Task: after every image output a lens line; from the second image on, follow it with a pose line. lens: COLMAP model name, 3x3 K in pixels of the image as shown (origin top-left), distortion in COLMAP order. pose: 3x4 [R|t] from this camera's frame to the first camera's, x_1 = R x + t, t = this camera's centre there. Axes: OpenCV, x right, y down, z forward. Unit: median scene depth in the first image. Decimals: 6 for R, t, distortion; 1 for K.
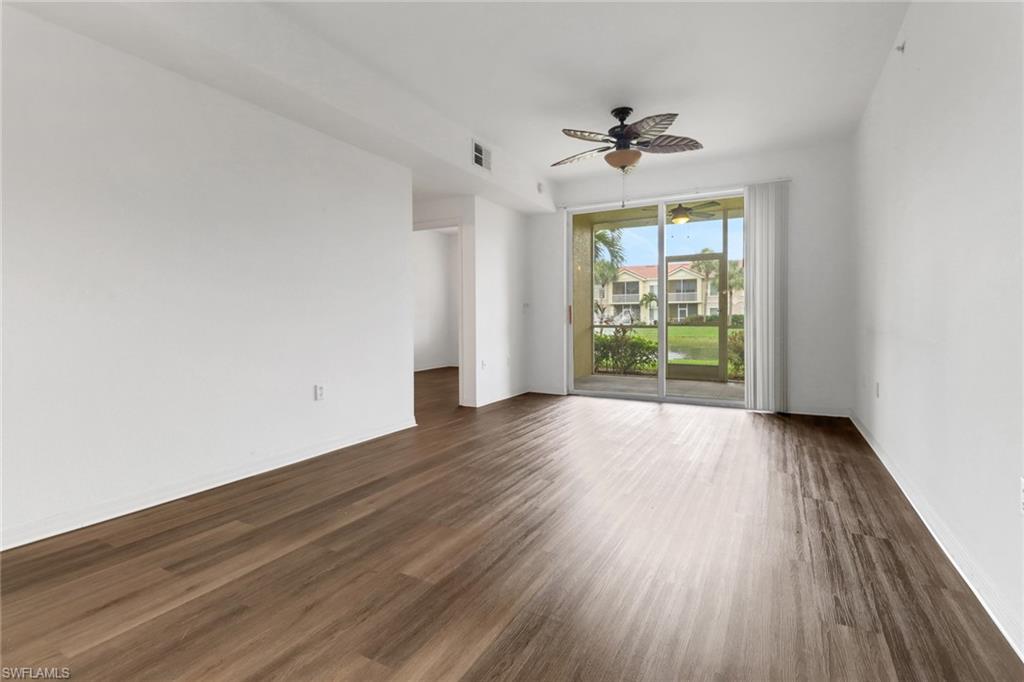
lens RADIAL K [[487.8, 0, 515.5], [0, 487.8, 323.4], [0, 0, 1]] dist [0.021343, -0.006281]
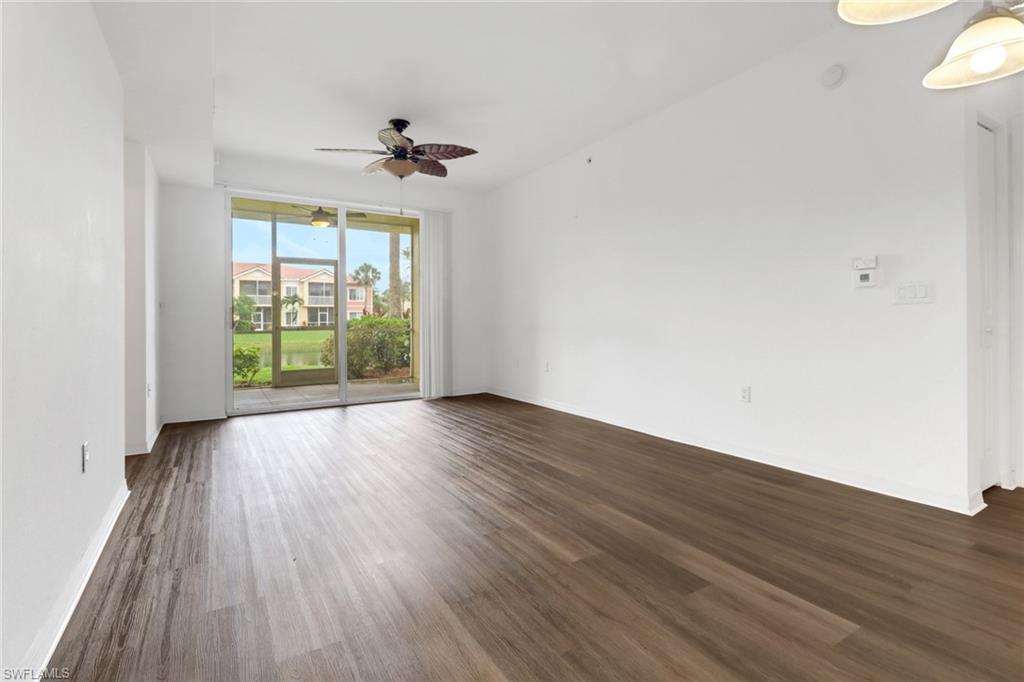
lens RADIAL K [[487.8, 0, 524.9], [0, 487.8, 320.6], [0, 0, 1]] dist [0.021343, -0.006281]
pose [[0.486383, -0.002551, 0.873742, -0.412074], [0.016720, 0.999840, -0.006389, -0.000521], [-0.873586, 0.017717, 0.486347, 0.196812]]
